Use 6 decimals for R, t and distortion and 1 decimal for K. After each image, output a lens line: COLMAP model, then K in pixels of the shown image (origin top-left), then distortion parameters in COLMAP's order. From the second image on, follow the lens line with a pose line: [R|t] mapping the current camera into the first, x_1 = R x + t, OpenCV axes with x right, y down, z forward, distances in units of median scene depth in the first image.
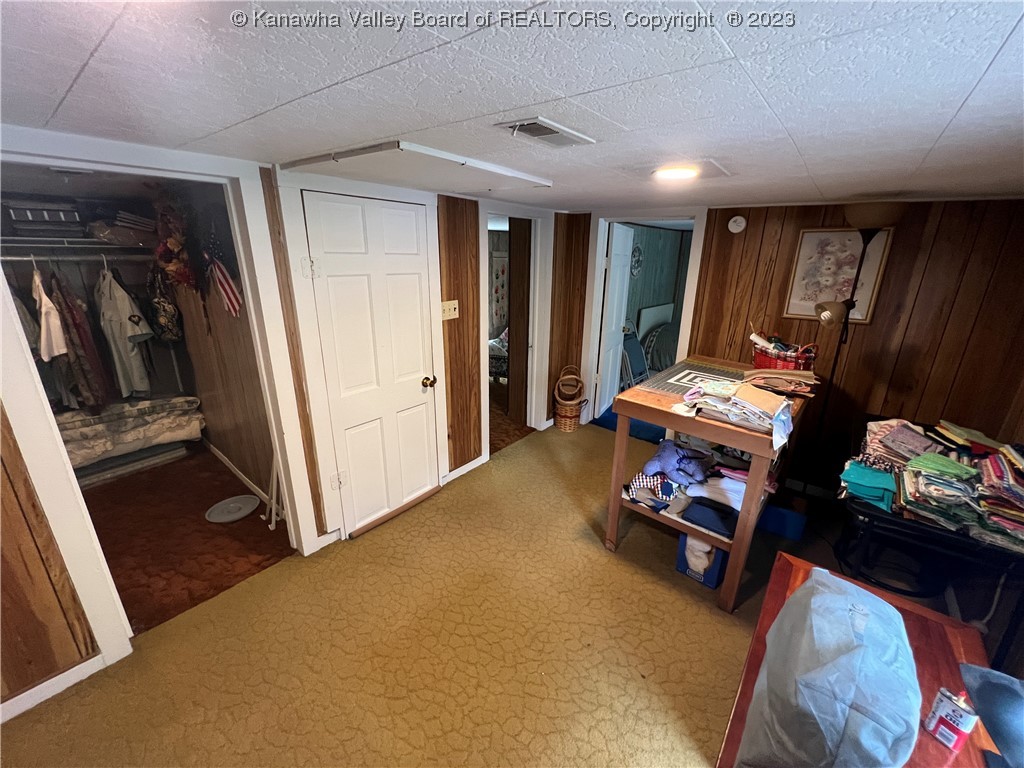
lens RADIAL K [[409.5, 0, 514.6], [0, 409.5, 384.4], [0, 0, 1]] dist [-0.001636, 0.000053]
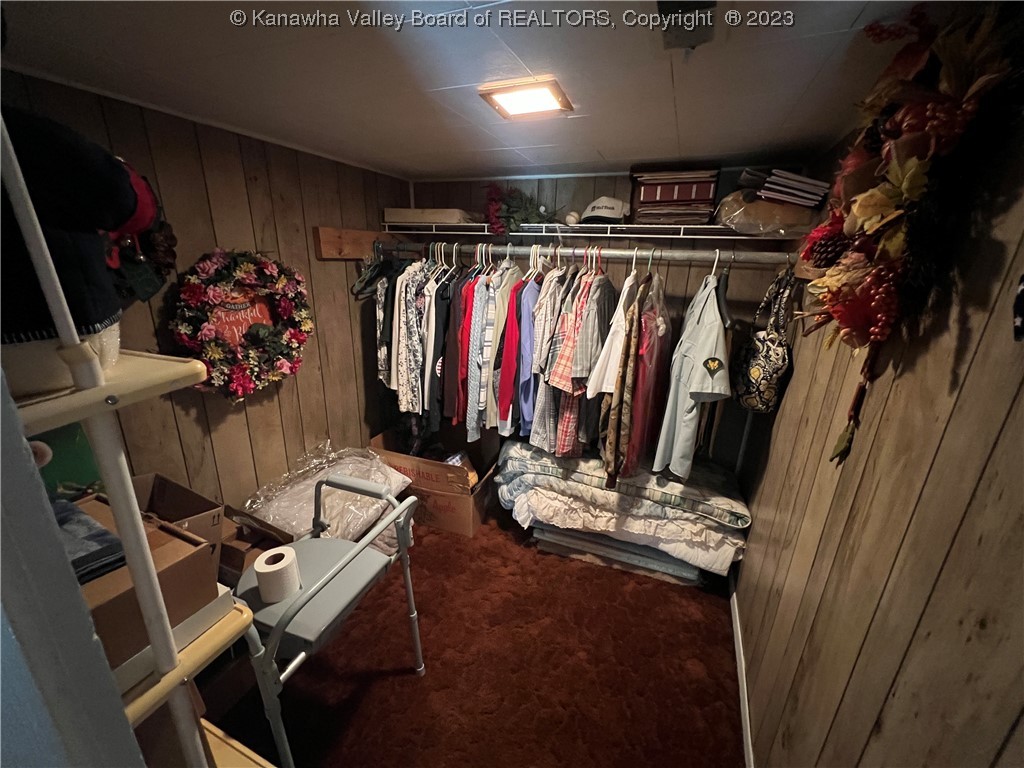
lens RADIAL K [[409.5, 0, 513.7], [0, 409.5, 383.9], [0, 0, 1]] dist [-0.001636, 0.000053]
pose [[0.283349, 0.295931, -0.912216, -0.461820], [-0.314419, 0.927290, 0.203158, -0.154511], [0.906010, 0.229254, 0.355793, 0.530613]]
